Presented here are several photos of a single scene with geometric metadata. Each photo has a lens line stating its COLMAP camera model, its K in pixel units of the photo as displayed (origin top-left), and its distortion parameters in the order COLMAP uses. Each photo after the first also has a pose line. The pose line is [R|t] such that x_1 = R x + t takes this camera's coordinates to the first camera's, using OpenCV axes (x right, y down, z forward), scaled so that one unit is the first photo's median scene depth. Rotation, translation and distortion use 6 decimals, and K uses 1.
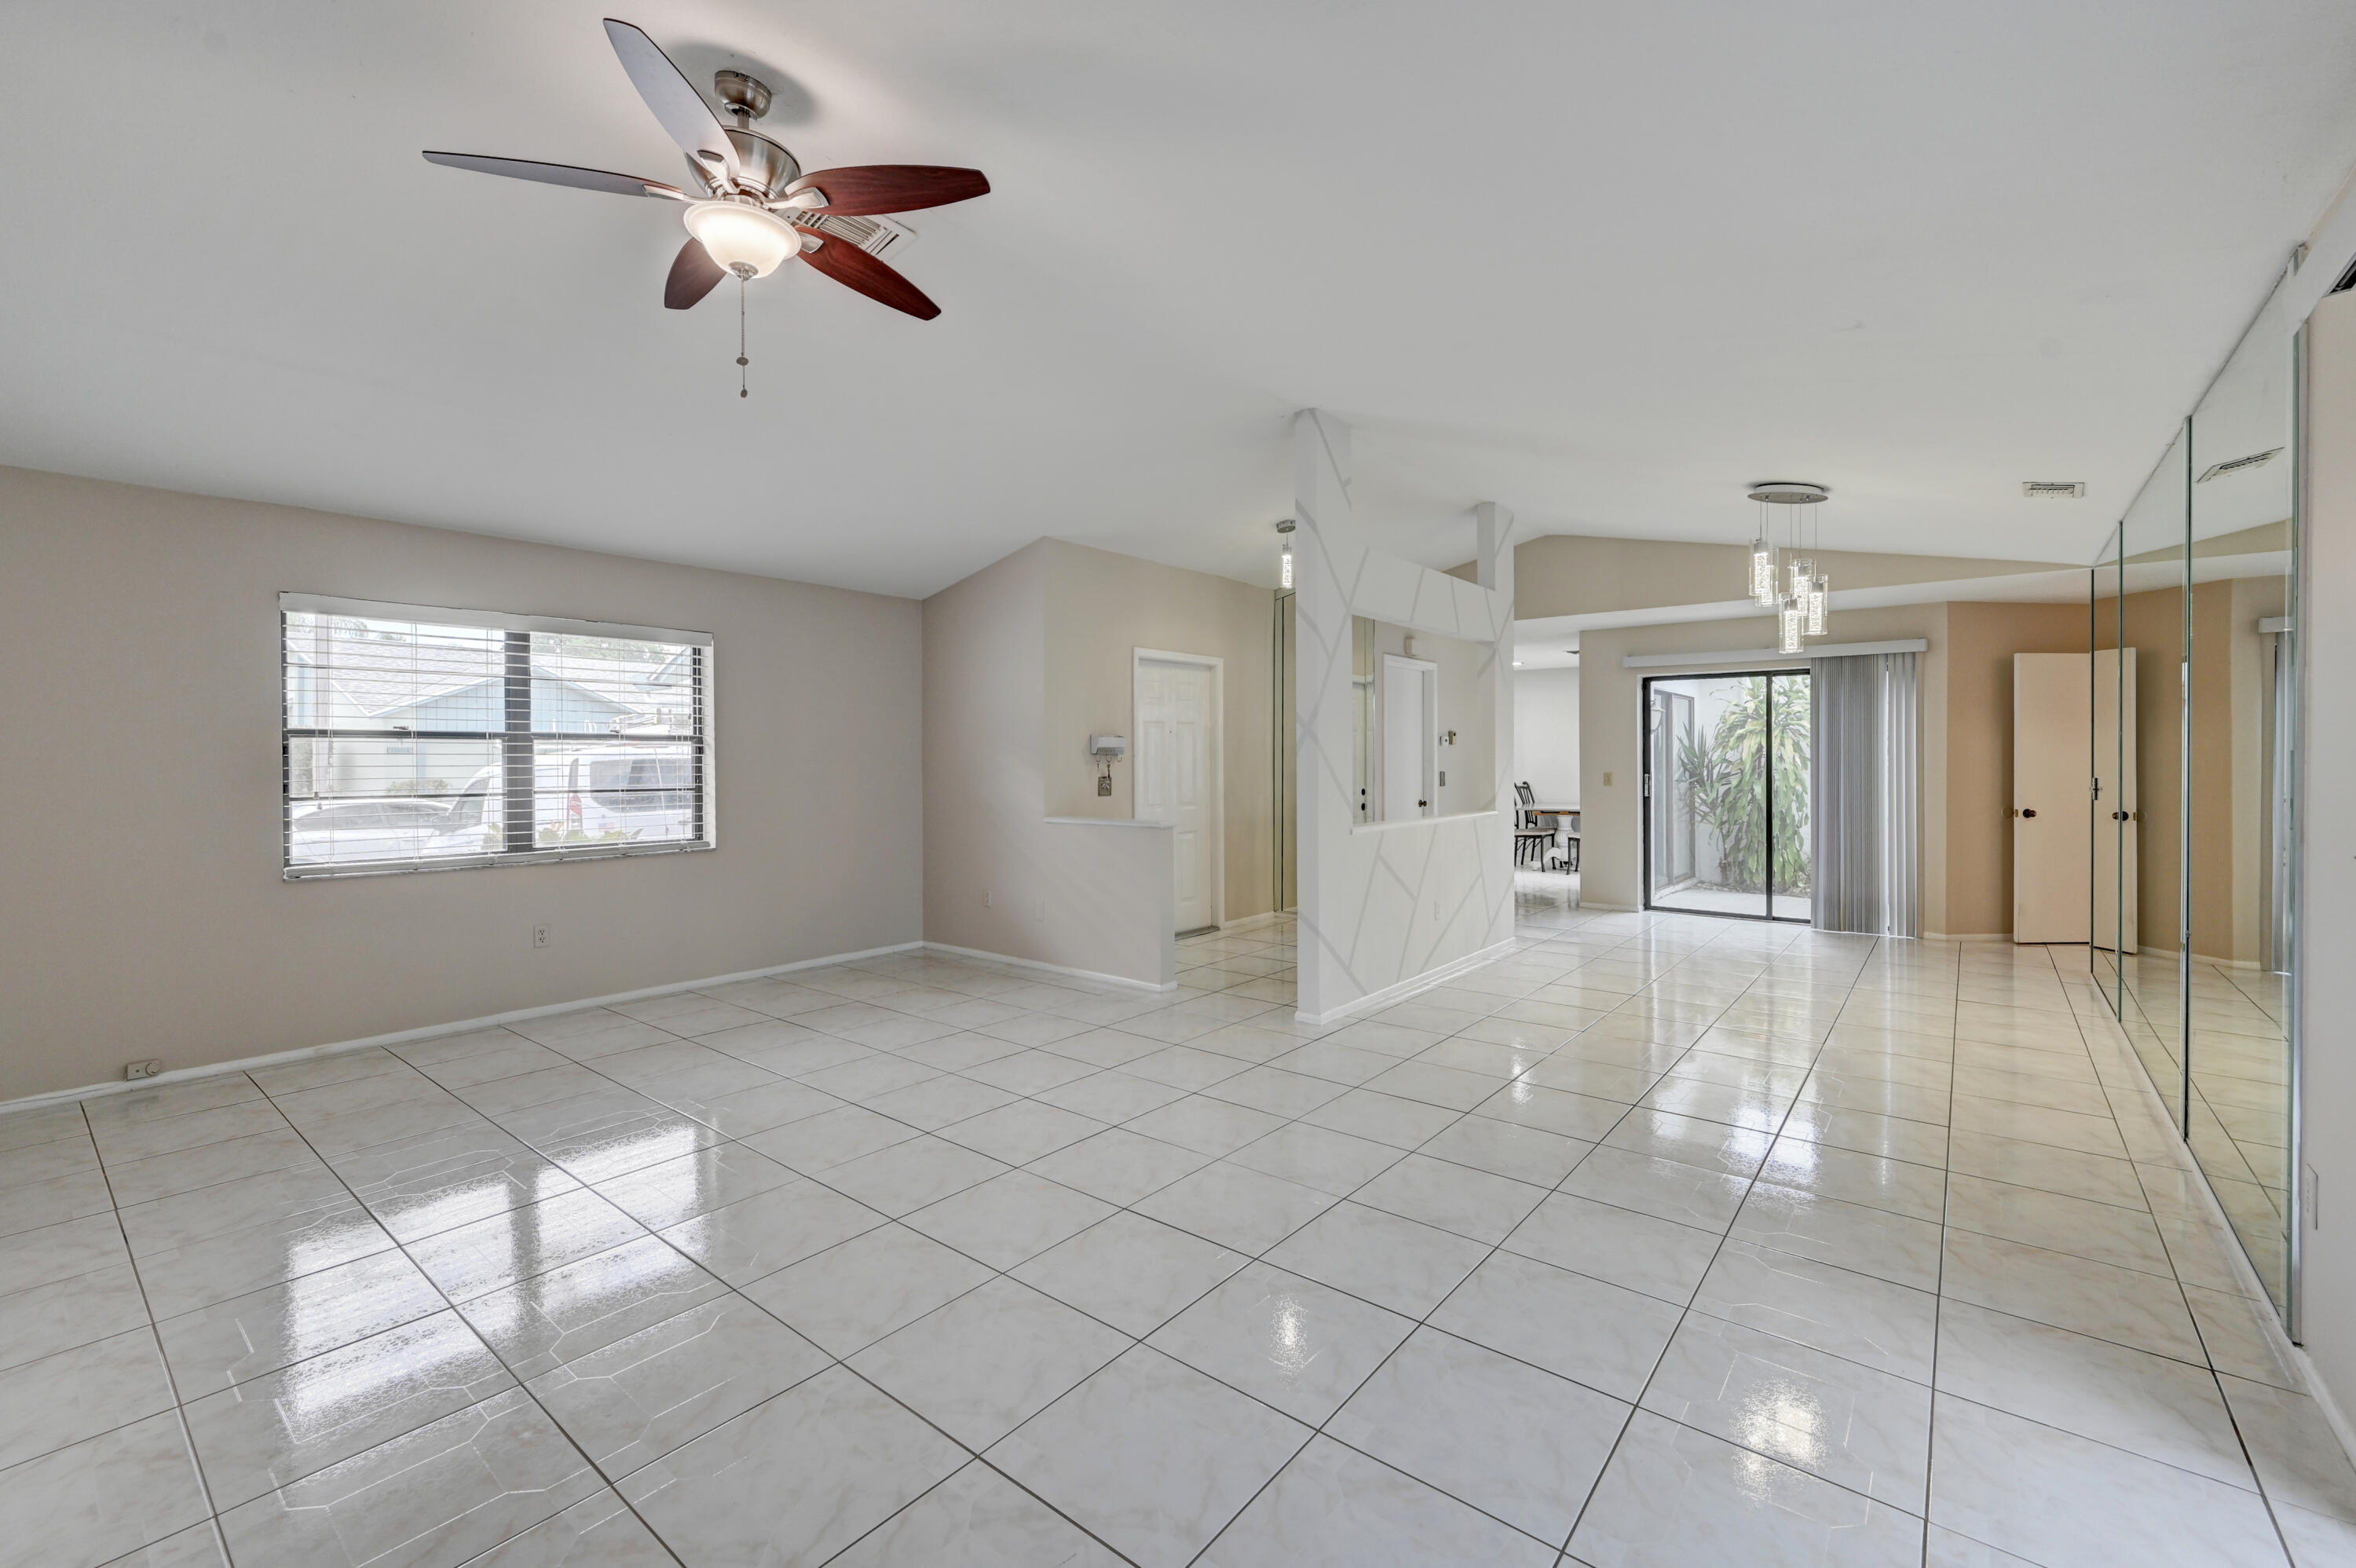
lens RADIAL K [[1006.4, 0, 1123.9], [0, 1006.4, 768.0], [0, 0, 1]] dist [0.013376, 0.000106]
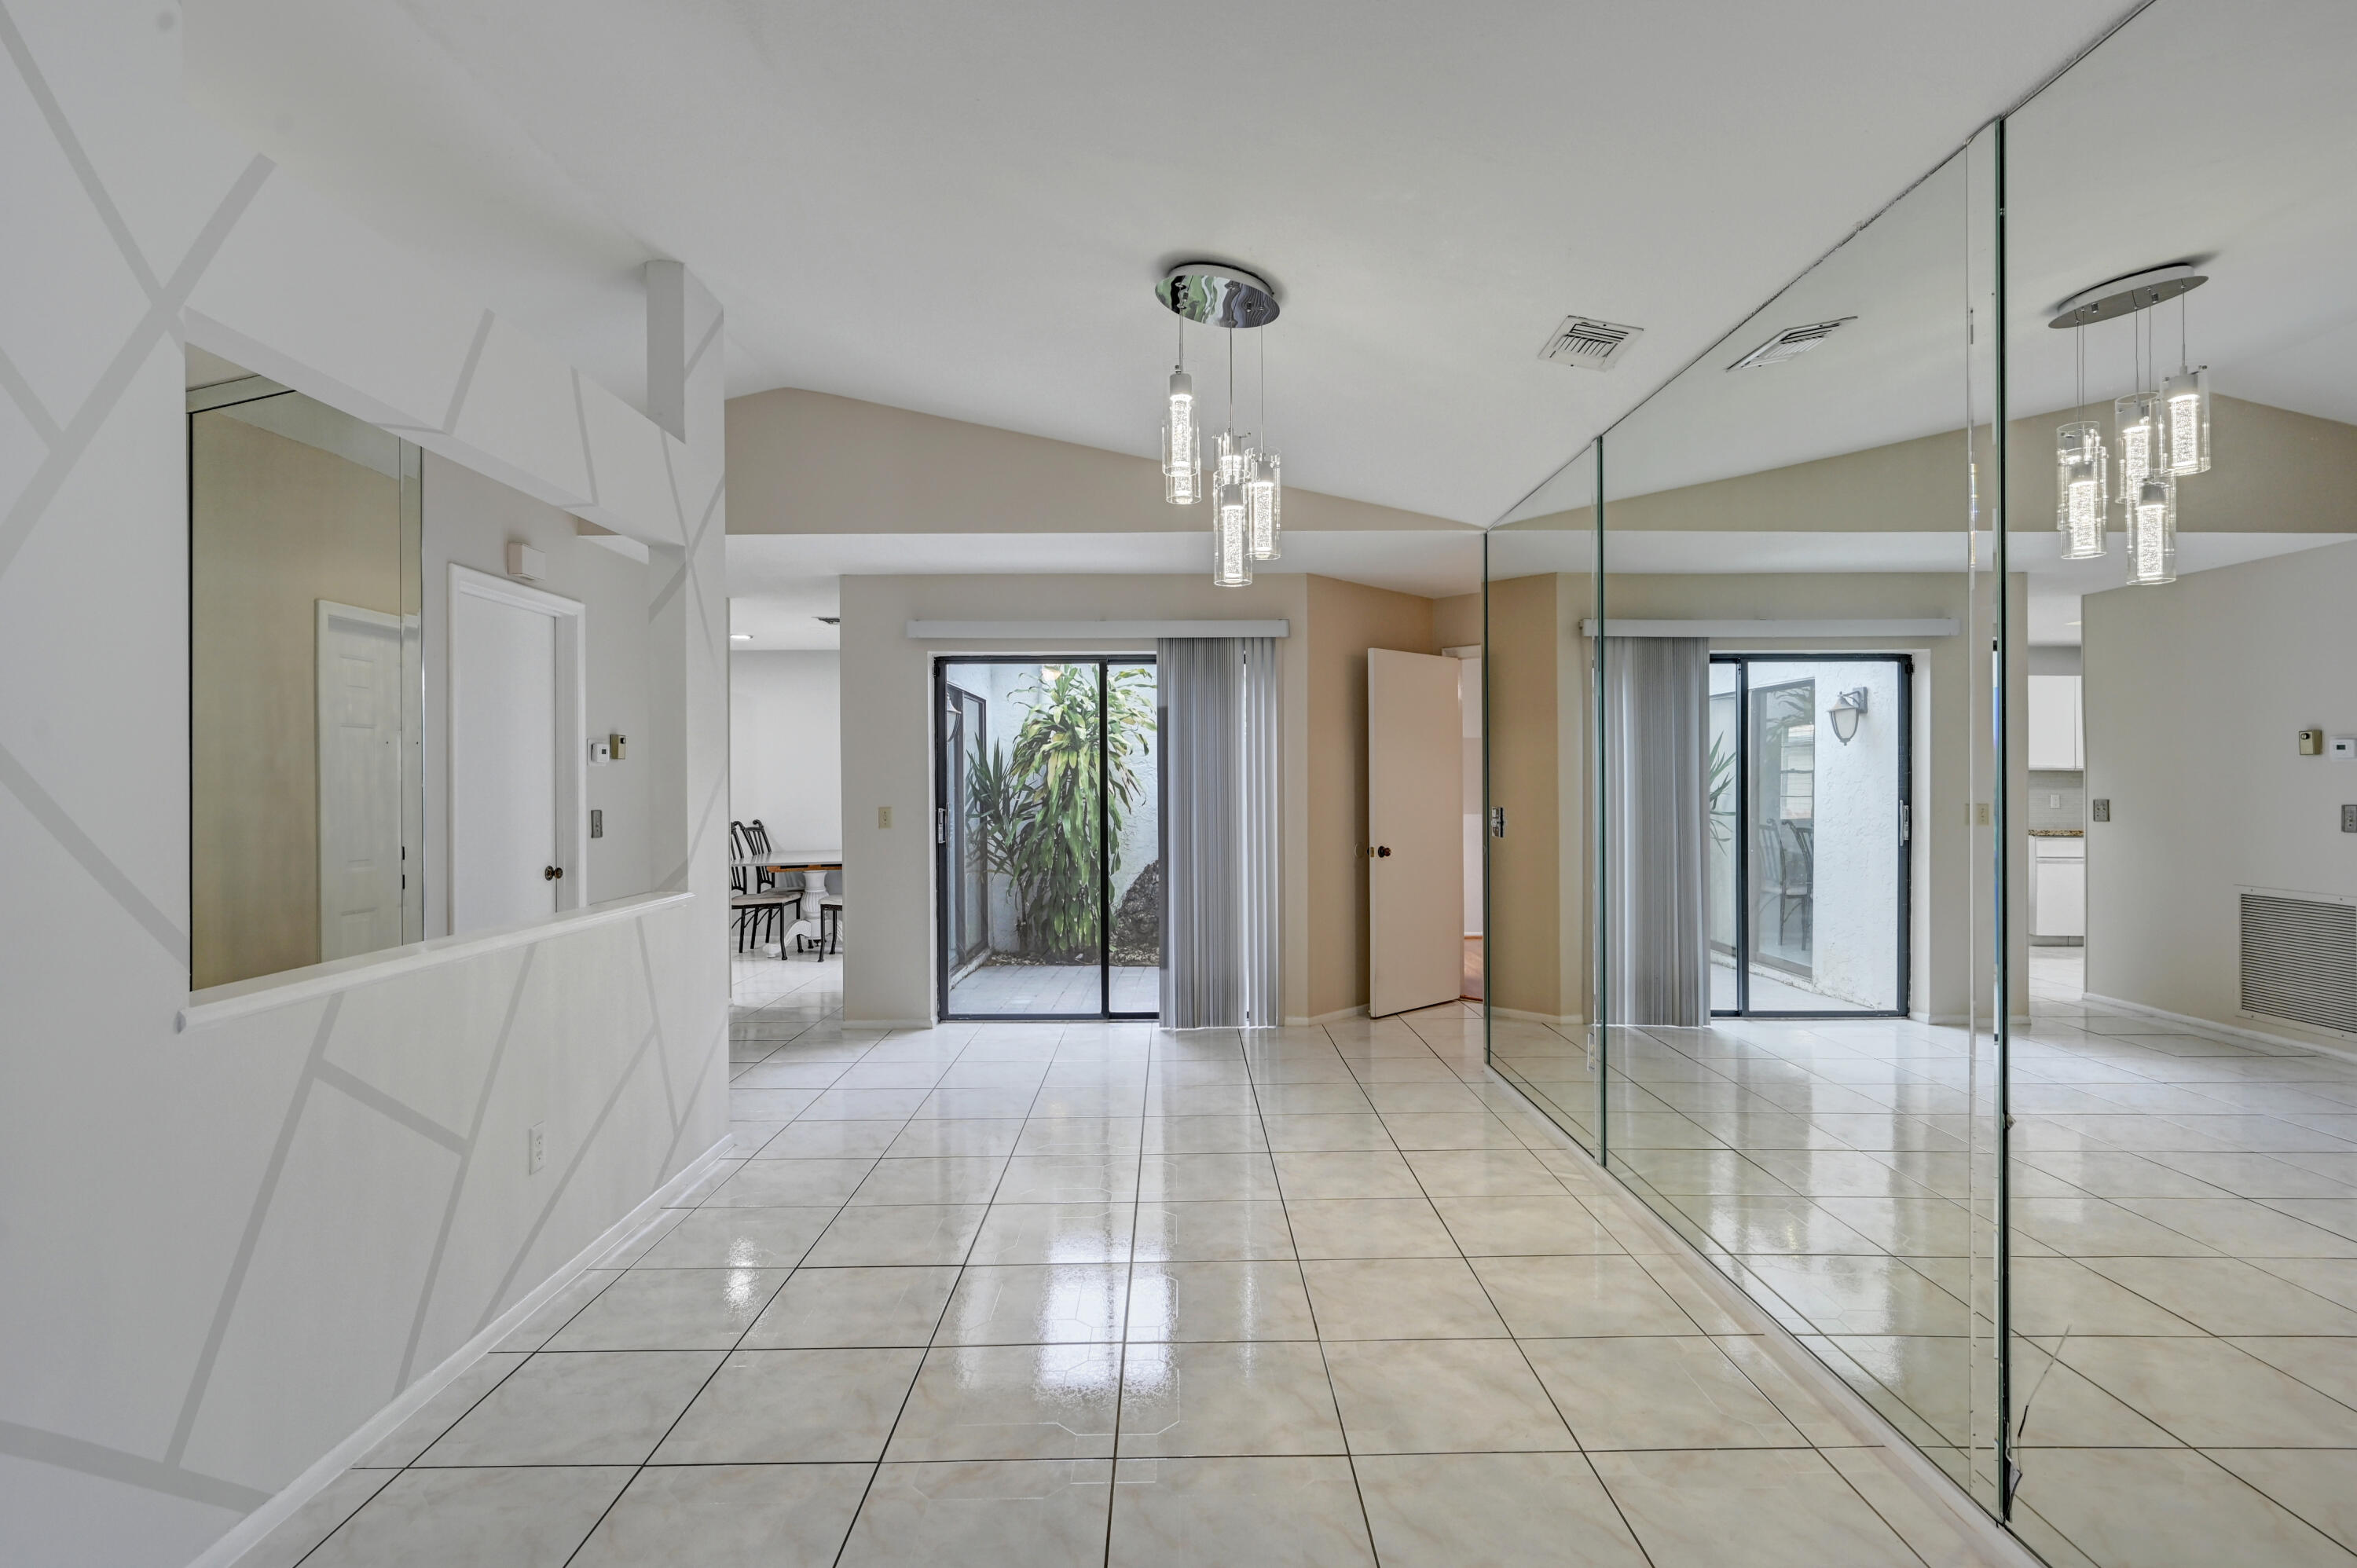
lens RADIAL K [[1210.4, 0, 1218.5], [0, 1210.4, 776.3], [0, 0, 1]] dist [0.001437, -0.000064]
pose [[0.739202, 0.000860, 0.673483, 0.131862], [0.011011, 0.999850, -0.013362, -0.002133], [-0.673394, 0.017293, 0.739082, 0.316661]]
